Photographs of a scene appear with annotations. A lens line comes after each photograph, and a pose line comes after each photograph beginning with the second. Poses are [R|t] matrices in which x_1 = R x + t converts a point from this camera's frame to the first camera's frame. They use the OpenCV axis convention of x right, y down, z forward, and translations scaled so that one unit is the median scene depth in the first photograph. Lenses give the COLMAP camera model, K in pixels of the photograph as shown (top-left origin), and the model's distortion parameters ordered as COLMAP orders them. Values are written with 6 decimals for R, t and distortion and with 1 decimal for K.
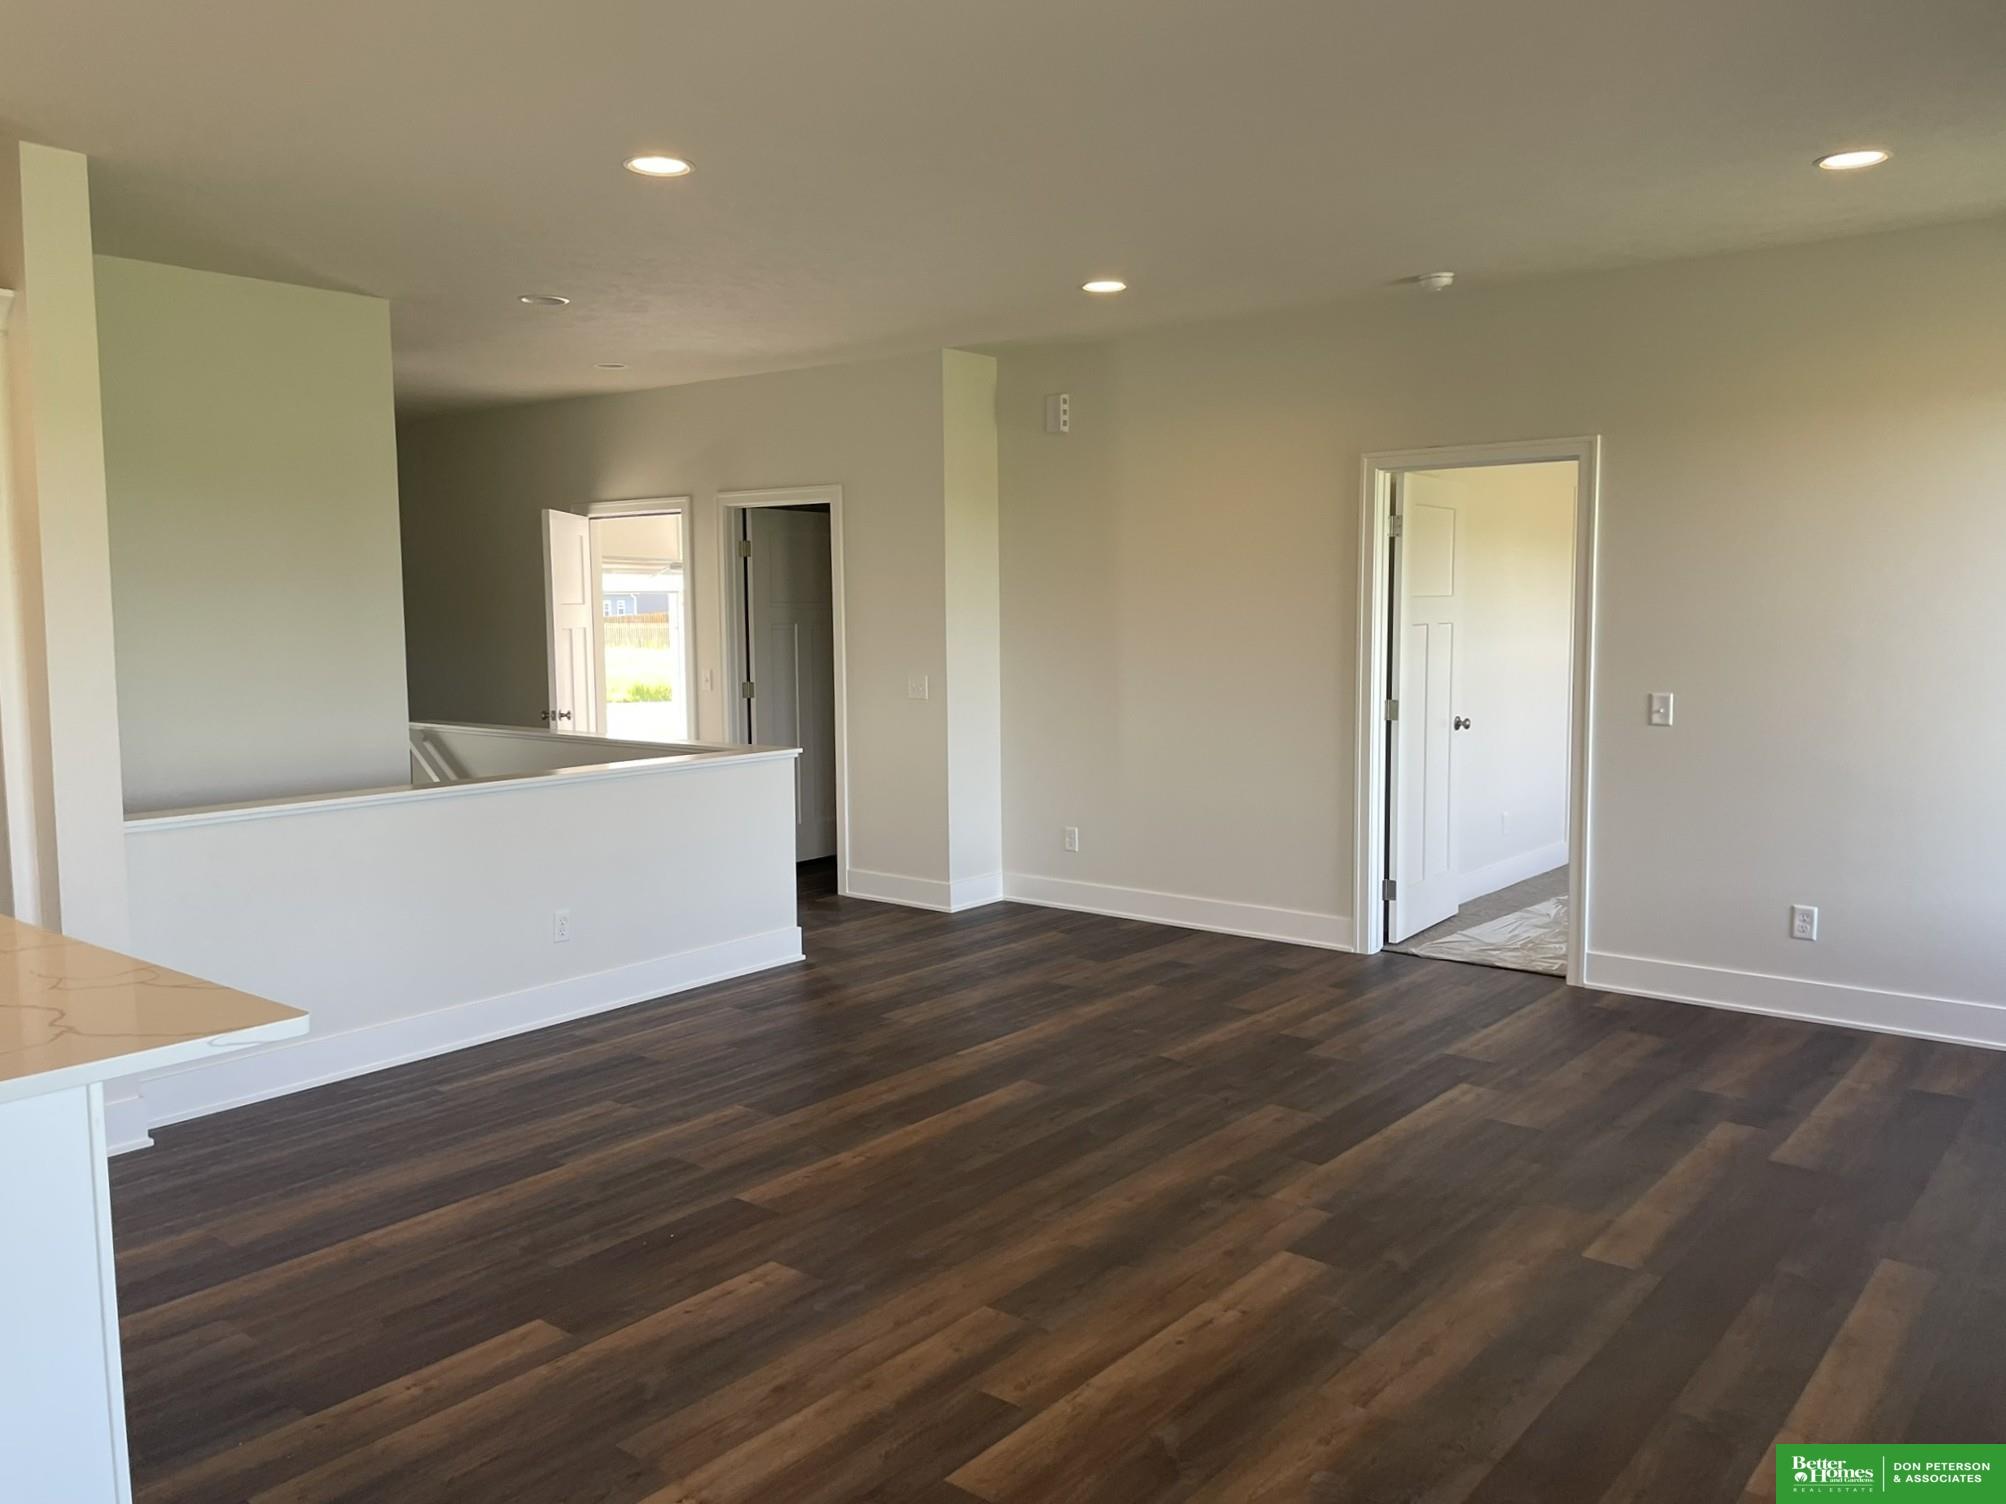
lens RADIAL K [[1574.9, 0, 1003.0], [0, 1574.9, 752.0], [0, 0, 1]] dist [0.069242, -0.000806]
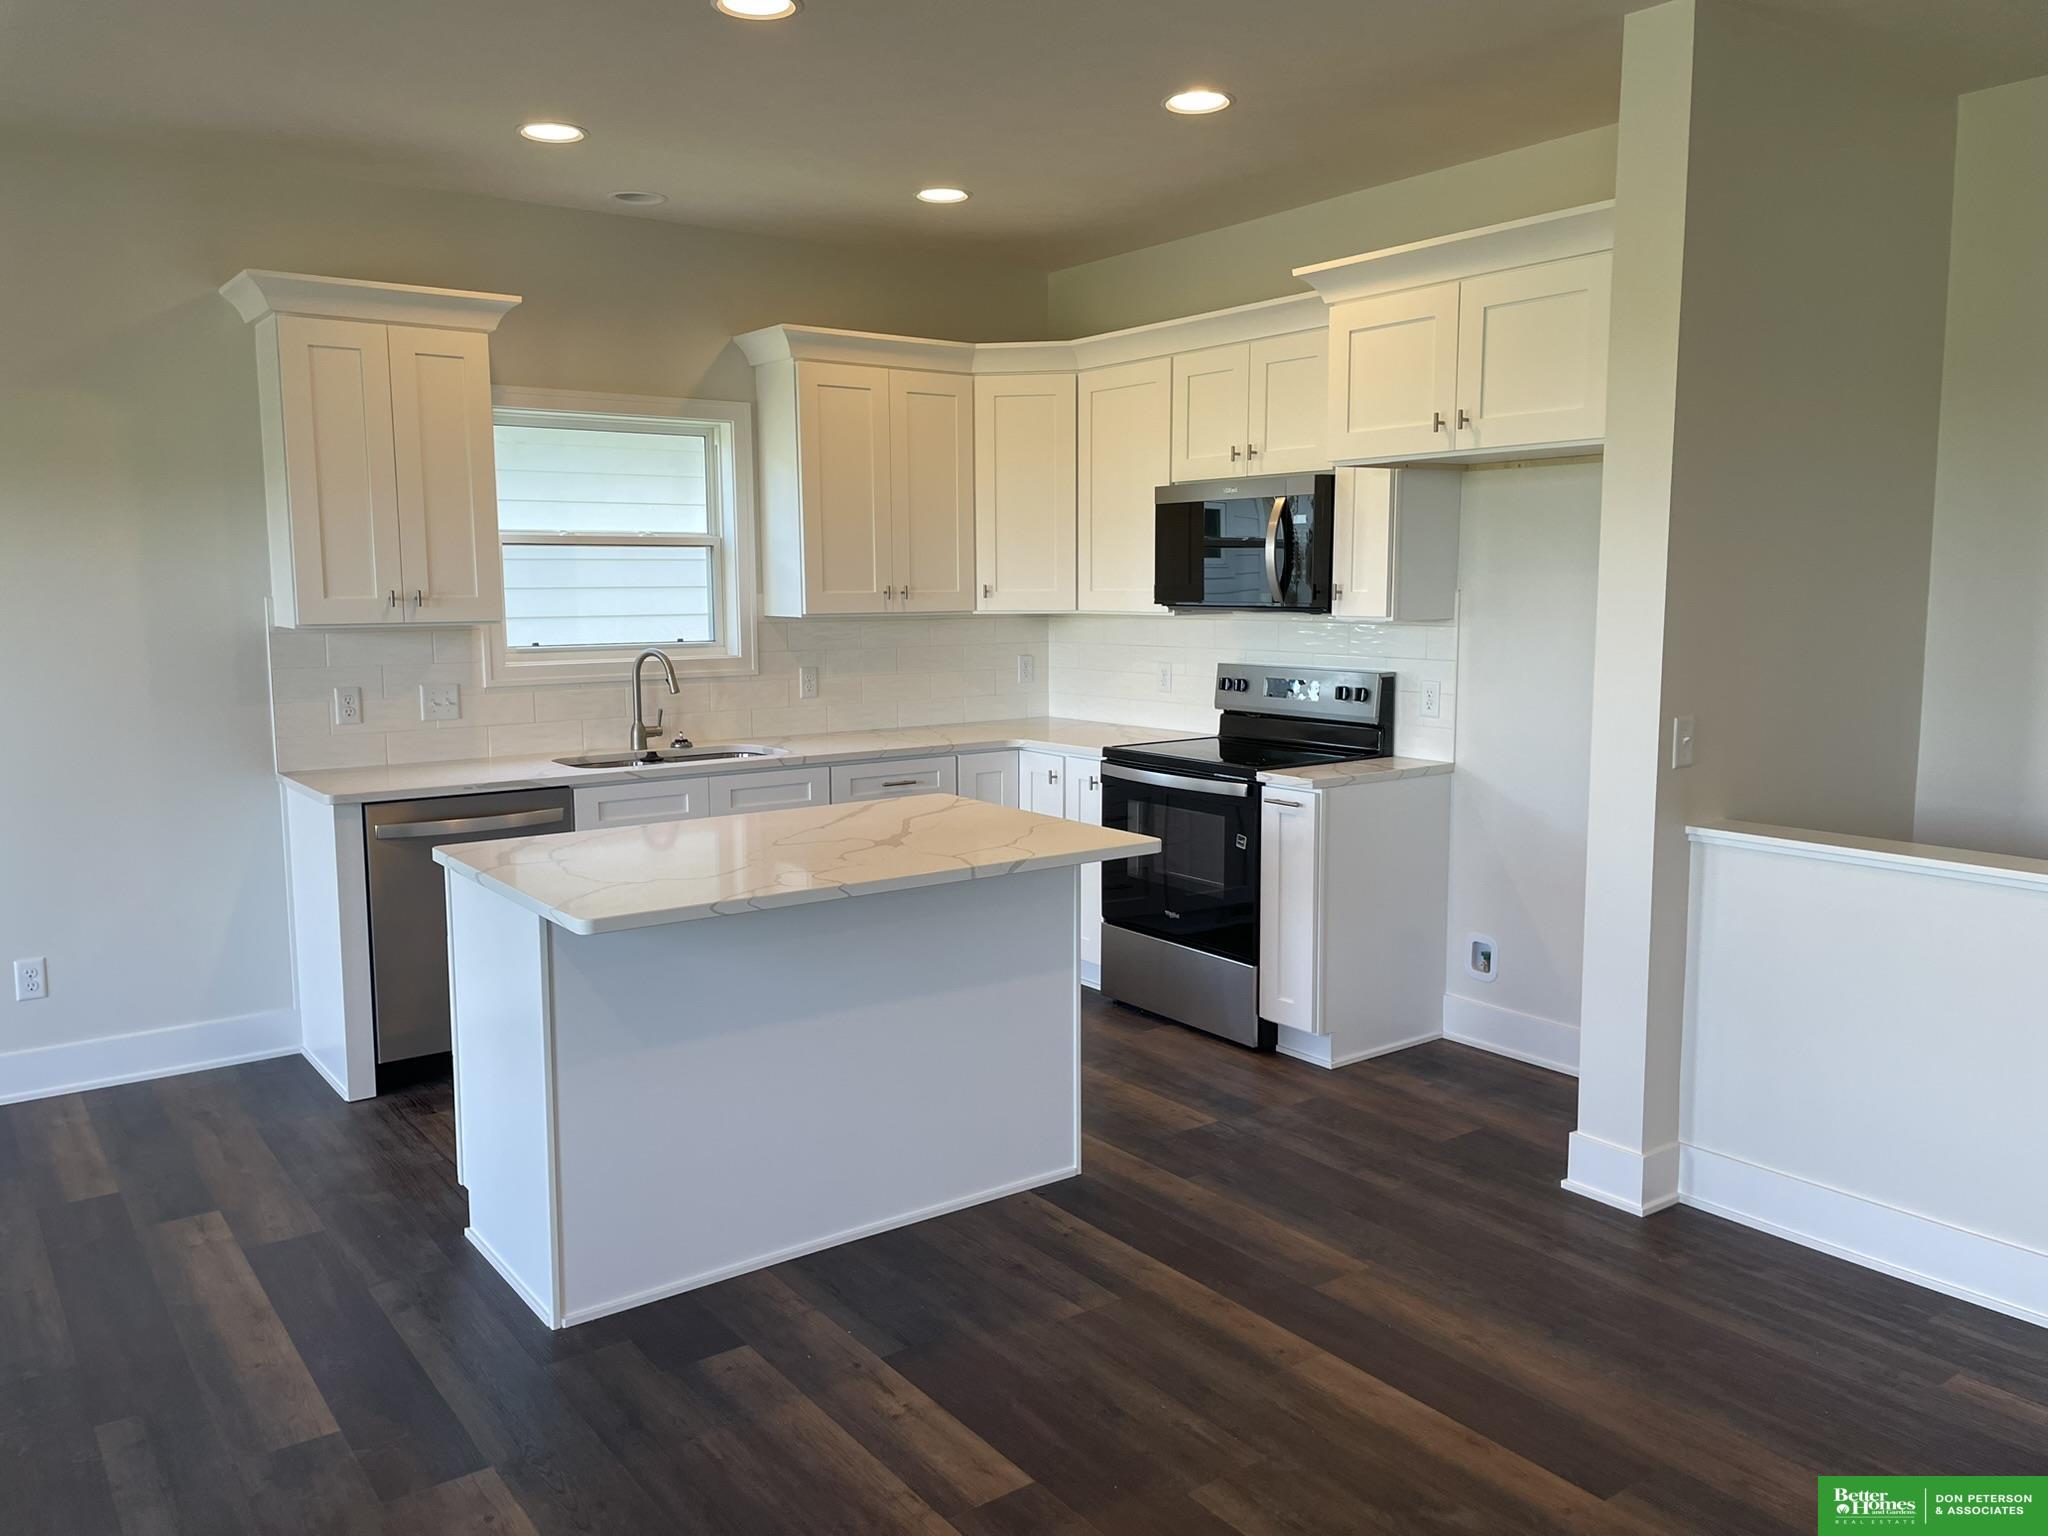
lens RADIAL K [[1565.8, 0, 1024.0], [0, 1565.8, 768.0], [0, 0, 1]] dist [0.071751, -0.095426]
pose [[-0.271726, 0.124526, -0.954284, 0.361077], [-0.086842, 0.984375, 0.153181, -0.094309], [0.958448, 0.124495, -0.256667, 1.026614]]
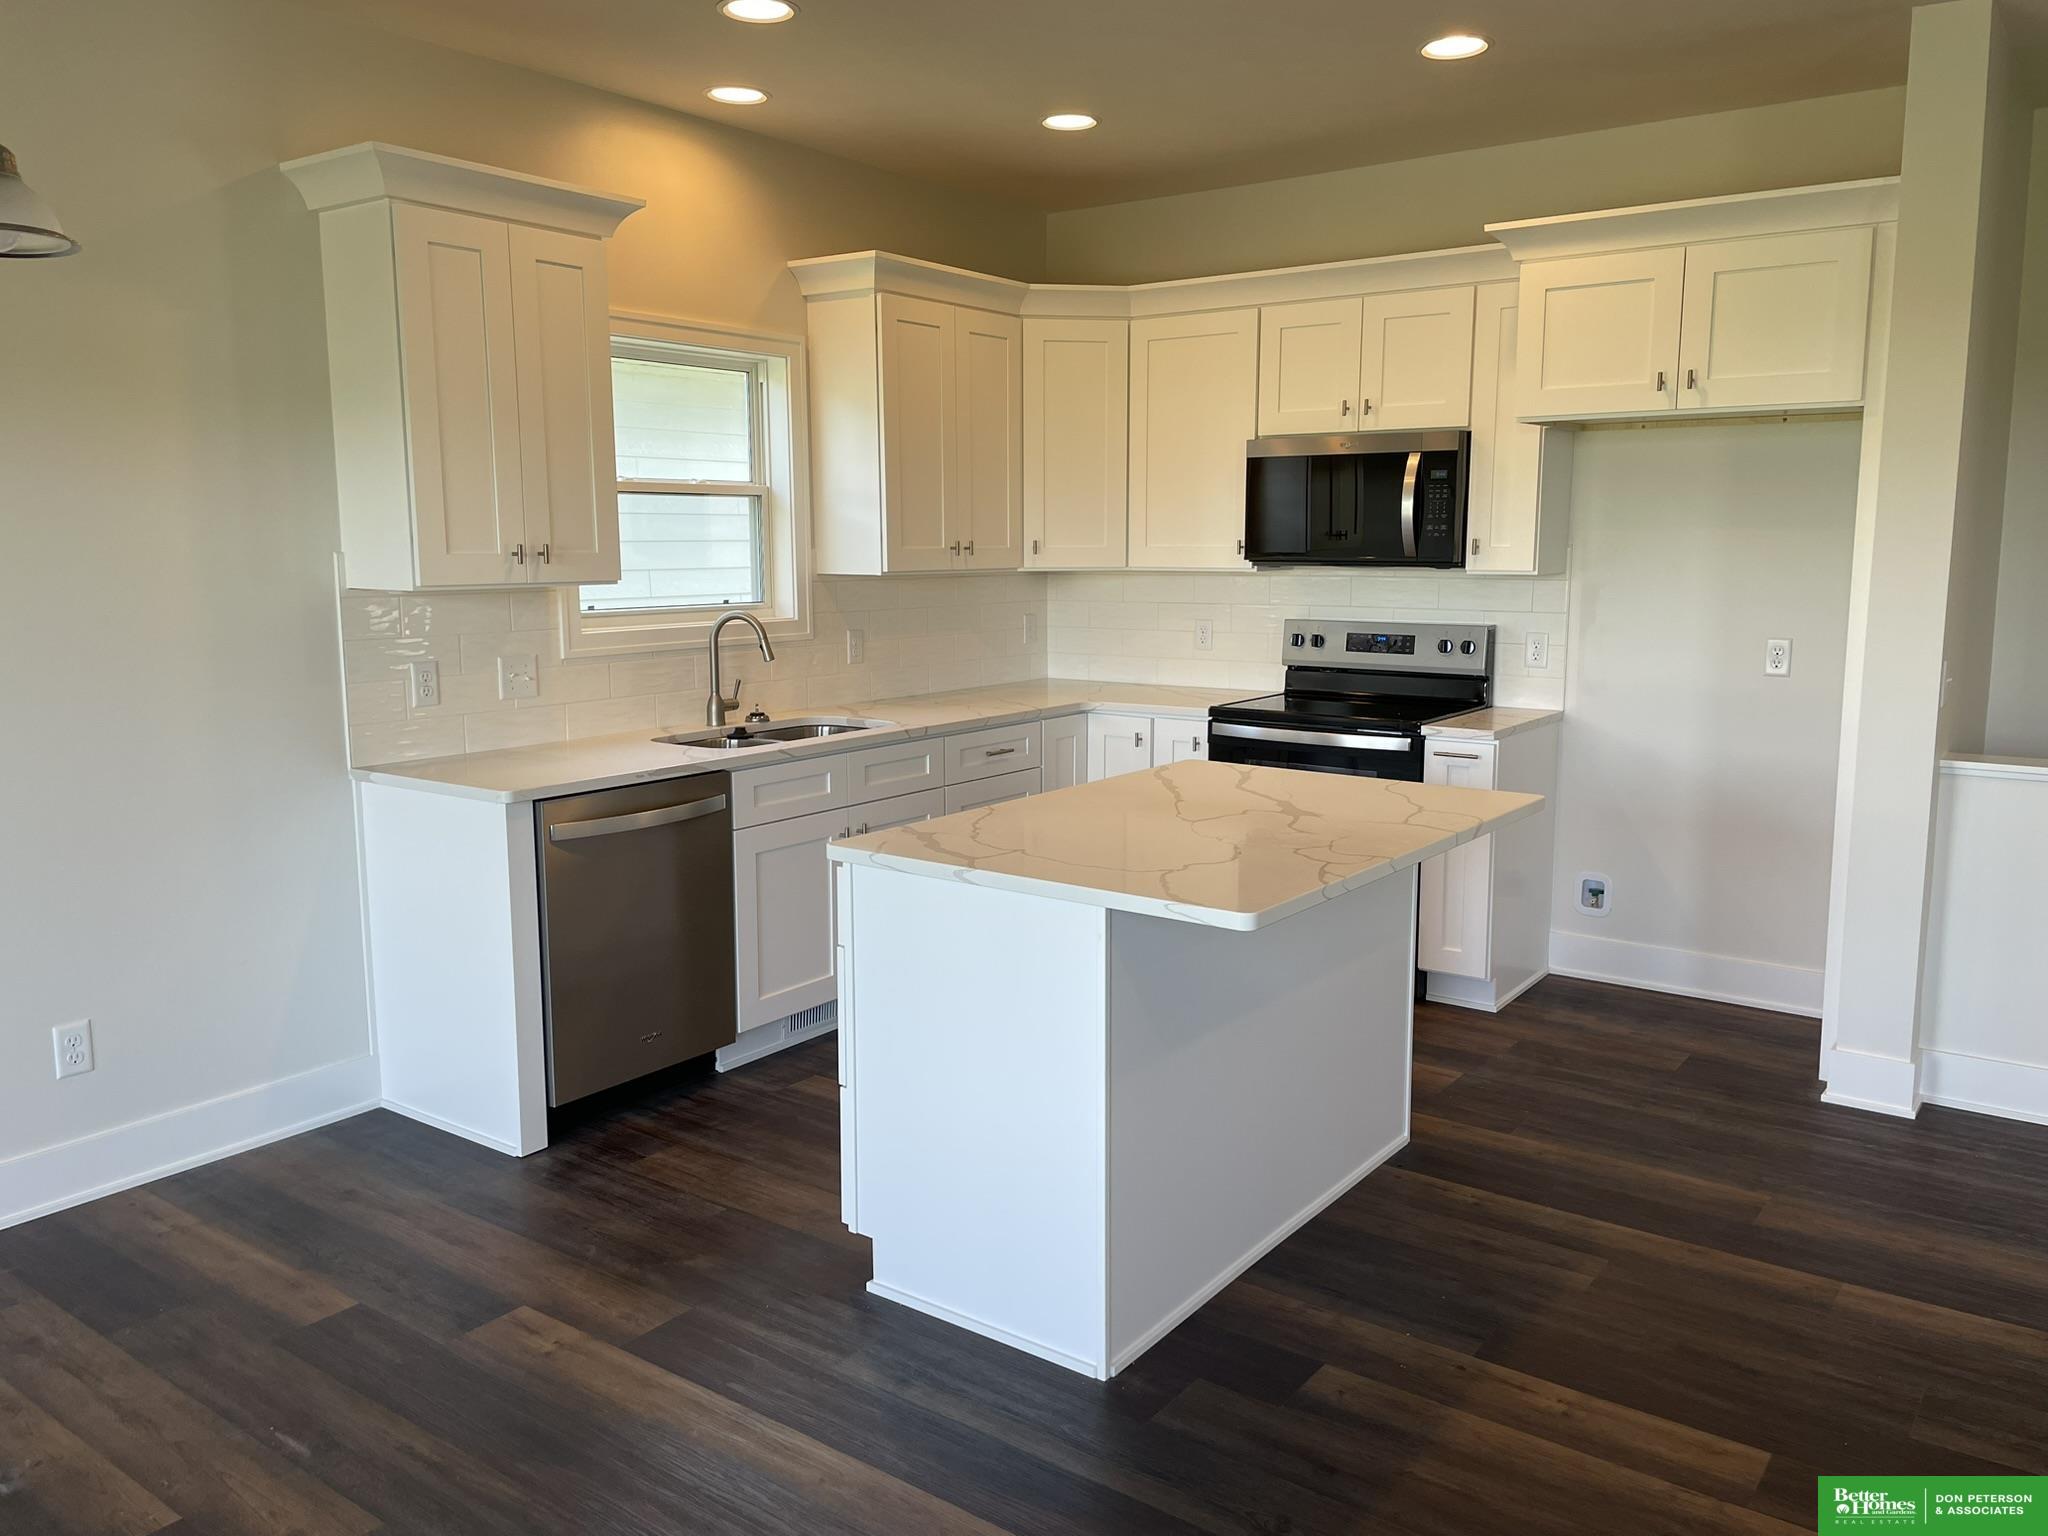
lens RADIAL K [[1556.2, 0, 1032.8], [0, 1556.2, 756.5], [0, 0, 1]] dist [0.072099, -0.090633]
pose [[0.043323, 0.147084, -0.988175, 0.347577], [-0.096016, 0.985138, 0.142423, -0.041283], [0.994437, 0.088710, 0.056801, 0.515320]]
